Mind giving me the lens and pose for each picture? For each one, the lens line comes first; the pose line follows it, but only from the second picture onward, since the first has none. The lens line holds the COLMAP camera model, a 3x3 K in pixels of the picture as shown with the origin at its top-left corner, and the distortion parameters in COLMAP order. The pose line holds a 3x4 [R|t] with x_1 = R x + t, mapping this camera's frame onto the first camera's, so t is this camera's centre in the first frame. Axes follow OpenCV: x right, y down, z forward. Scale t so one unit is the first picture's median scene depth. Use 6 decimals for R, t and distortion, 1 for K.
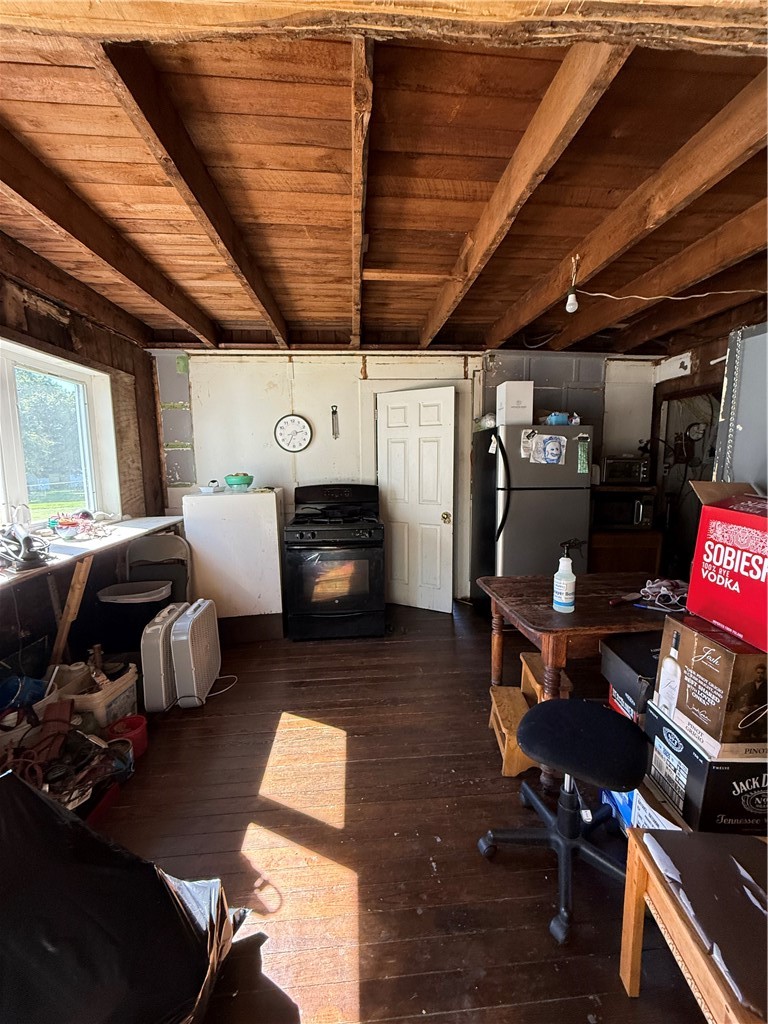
lens RADIAL K [[407.6, 0, 387.1], [0, 407.6, 509.7], [0, 0, 1]] dist [-0.000708, -0.000084]
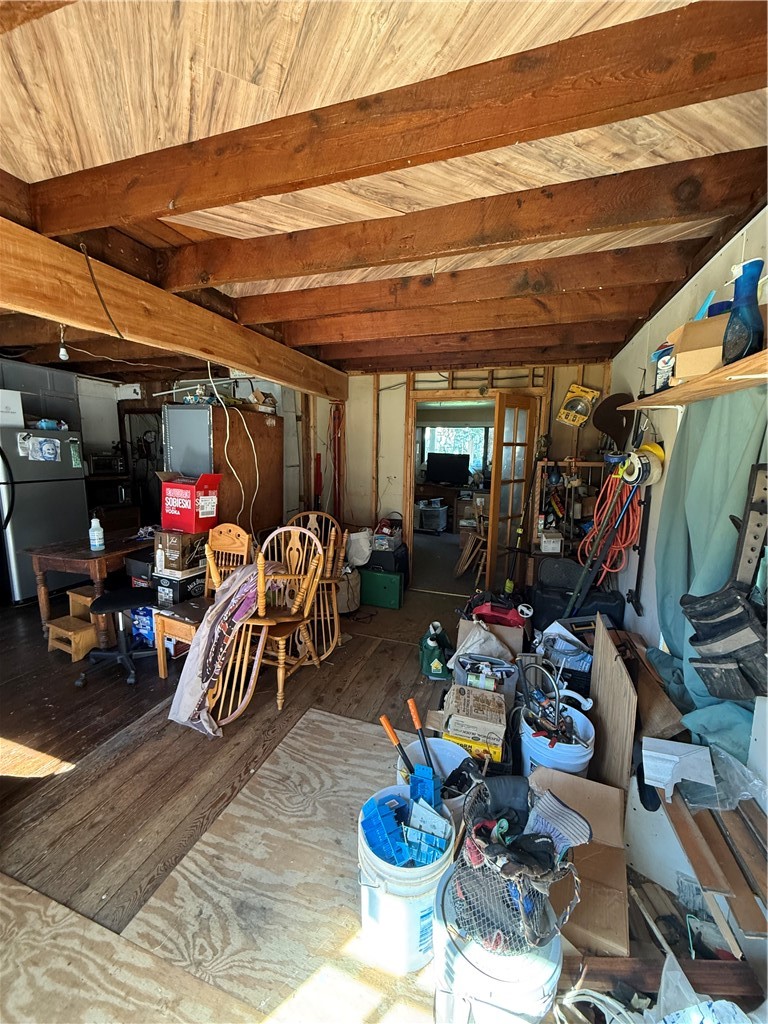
lens RADIAL K [[407.6, 0, 381.0], [0, 407.6, 507.5], [0, 0, 1]] dist [-0.000708, -0.000084]
pose [[0.400043, -0.116521, 0.909059, -0.345975], [0.097546, 0.991664, 0.084182, 0.024071], [-0.911290, 0.054999, 0.408075, -0.436019]]
